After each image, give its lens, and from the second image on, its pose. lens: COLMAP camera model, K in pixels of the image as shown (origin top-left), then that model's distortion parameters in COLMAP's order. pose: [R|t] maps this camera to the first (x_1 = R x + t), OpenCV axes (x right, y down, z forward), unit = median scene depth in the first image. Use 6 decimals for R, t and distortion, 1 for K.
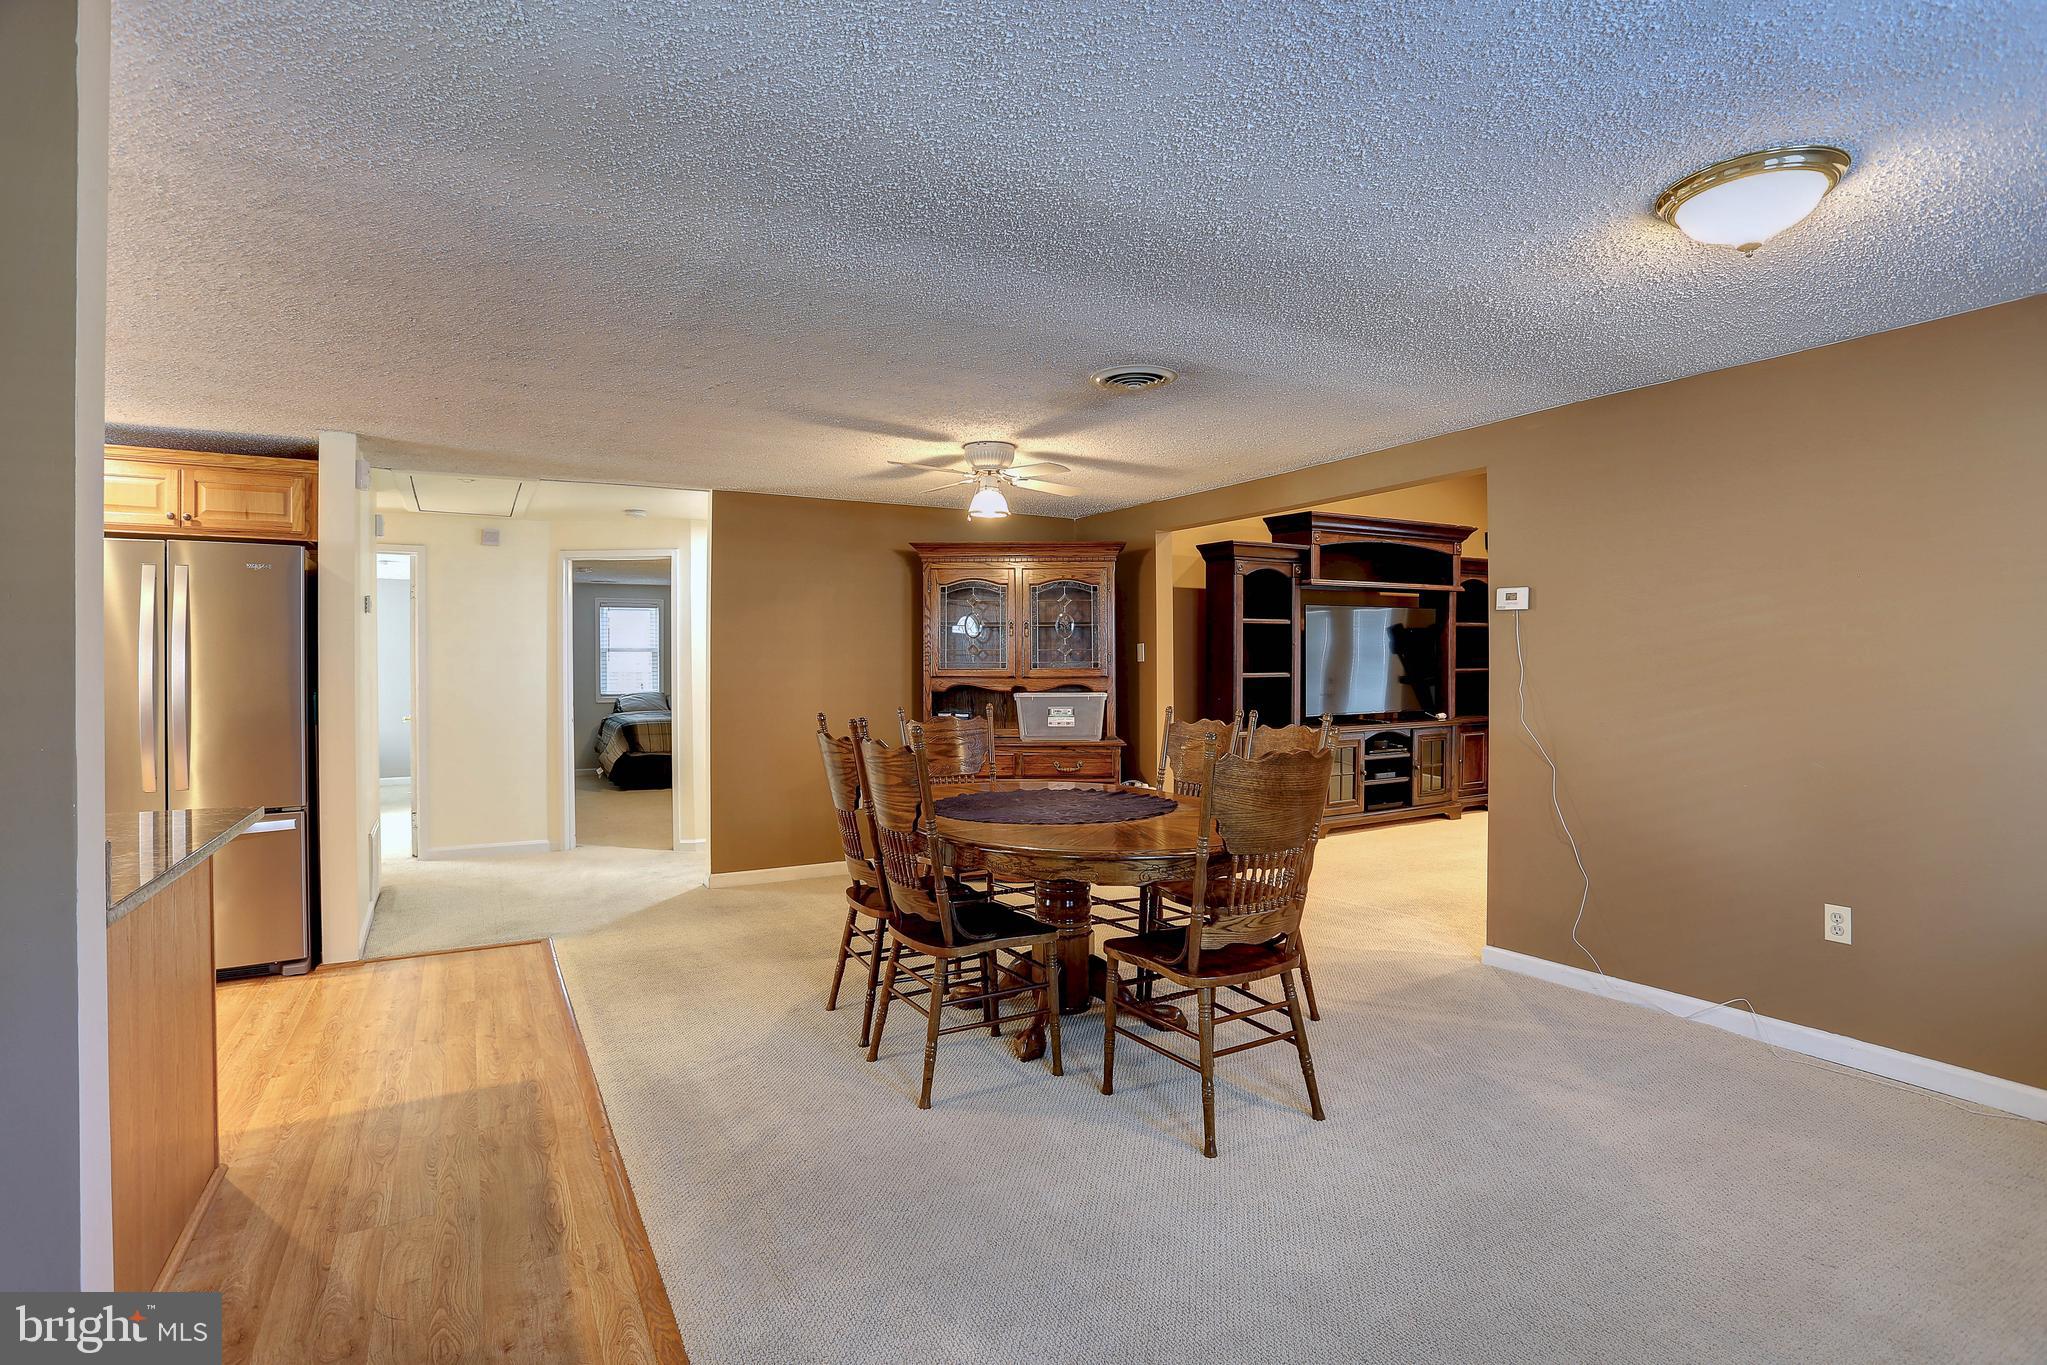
lens RADIAL K [[1020.0, 0, 1035.3], [0, 1020.0, 665.9], [0, 0, 1]] dist [-0.076958, 0.036712]
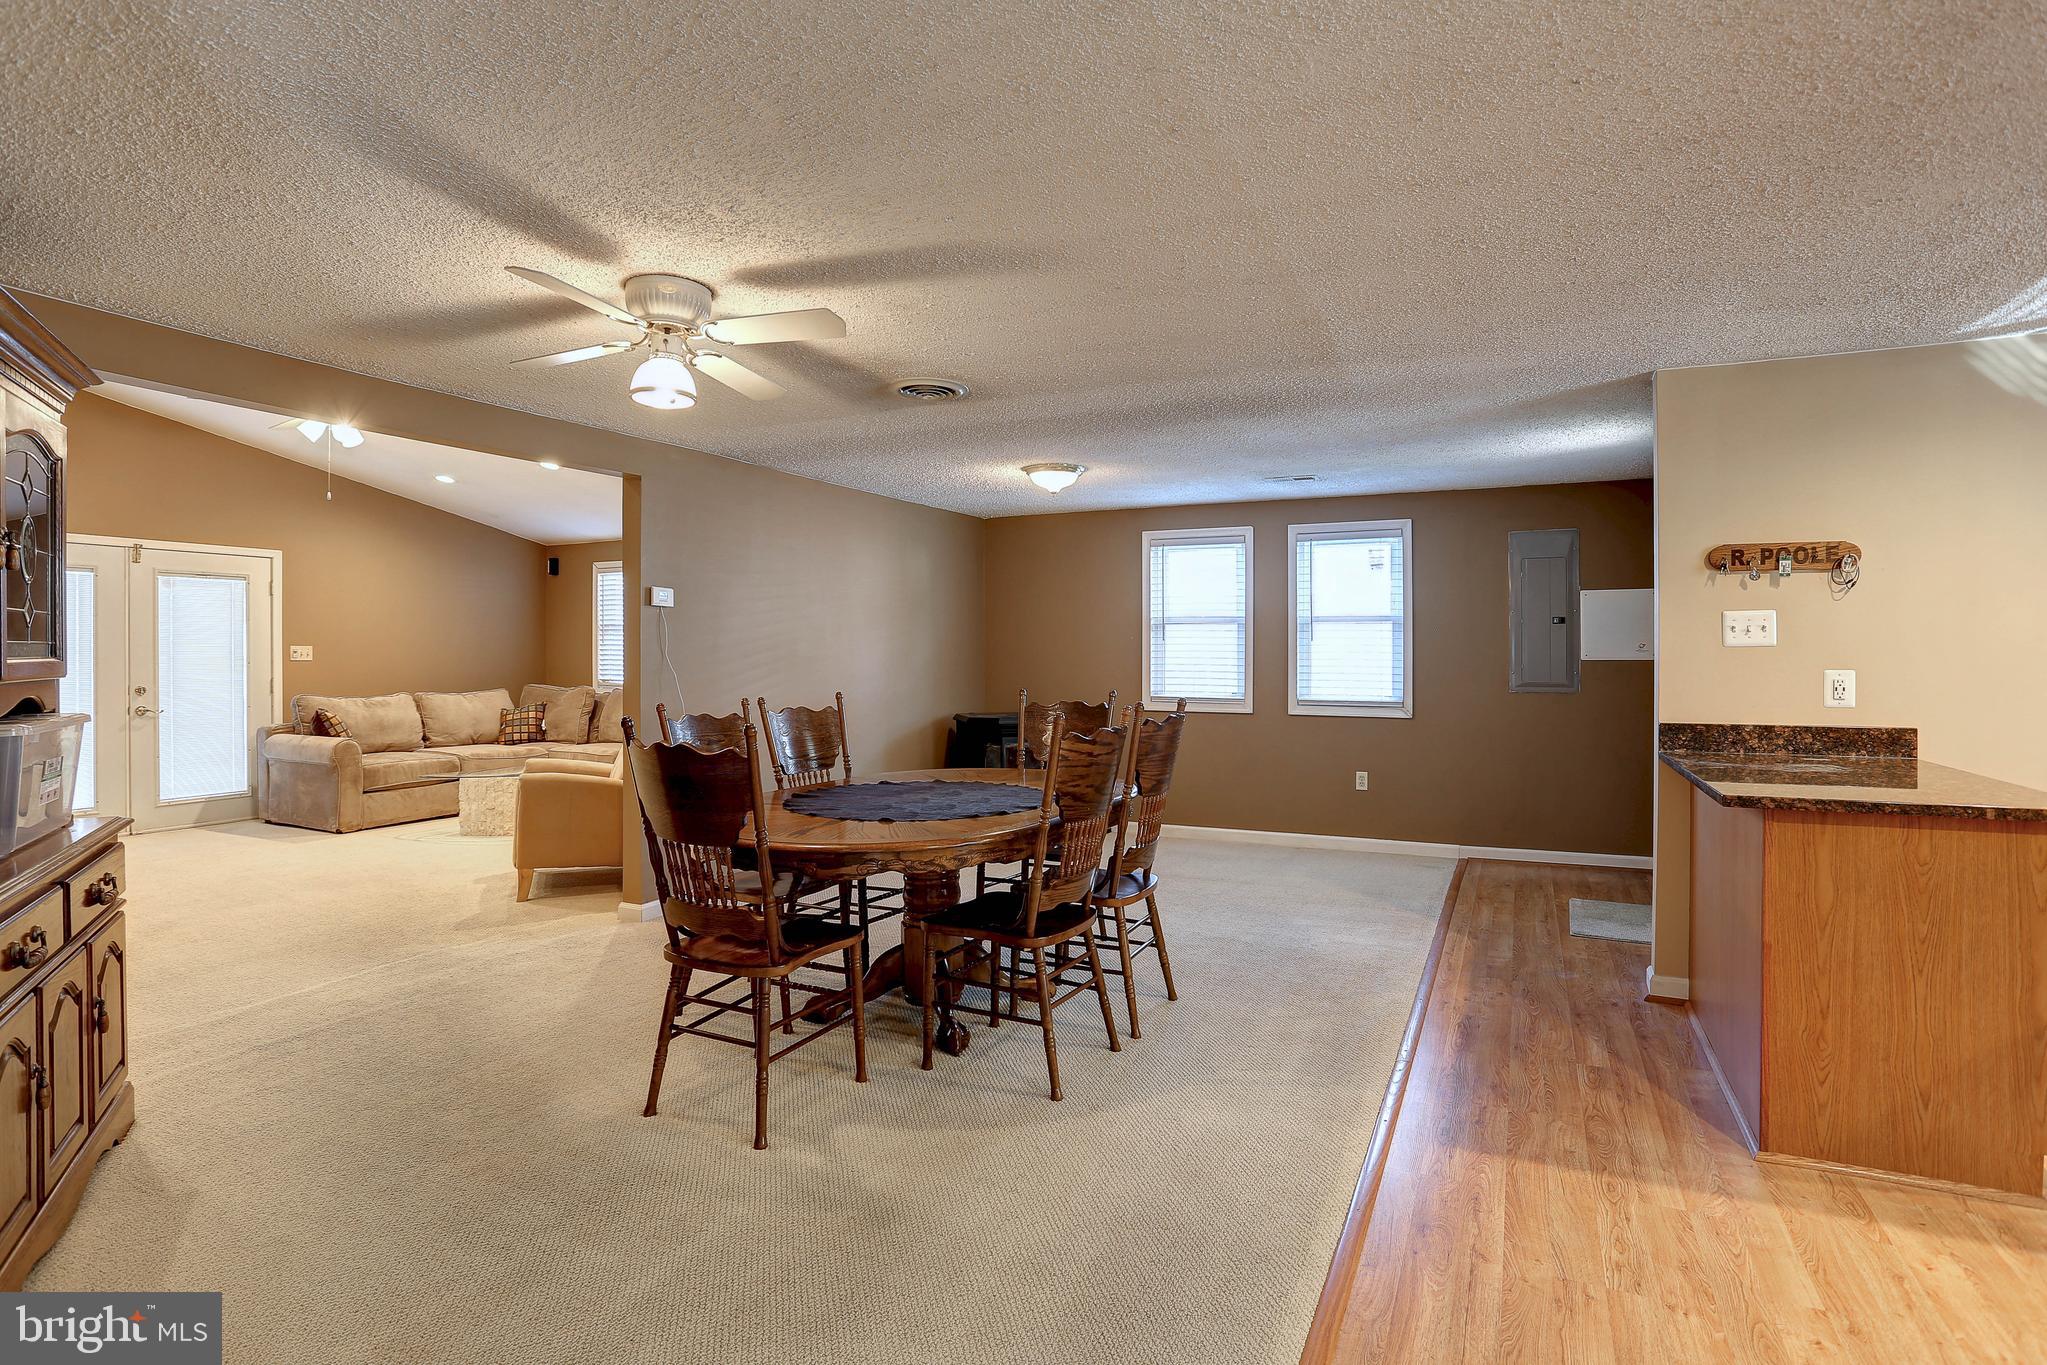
lens RADIAL K [[1020.0, 0, 1035.3], [0, 1020.0, 665.9], [0, 0, 1]] dist [-0.076958, 0.036712]
pose [[-0.569311, -0.006346, 0.822097, -0.744103], [0.002143, 0.999955, 0.009202, 0.004339], [-0.822119, 0.007000, -0.569272, 1.310012]]
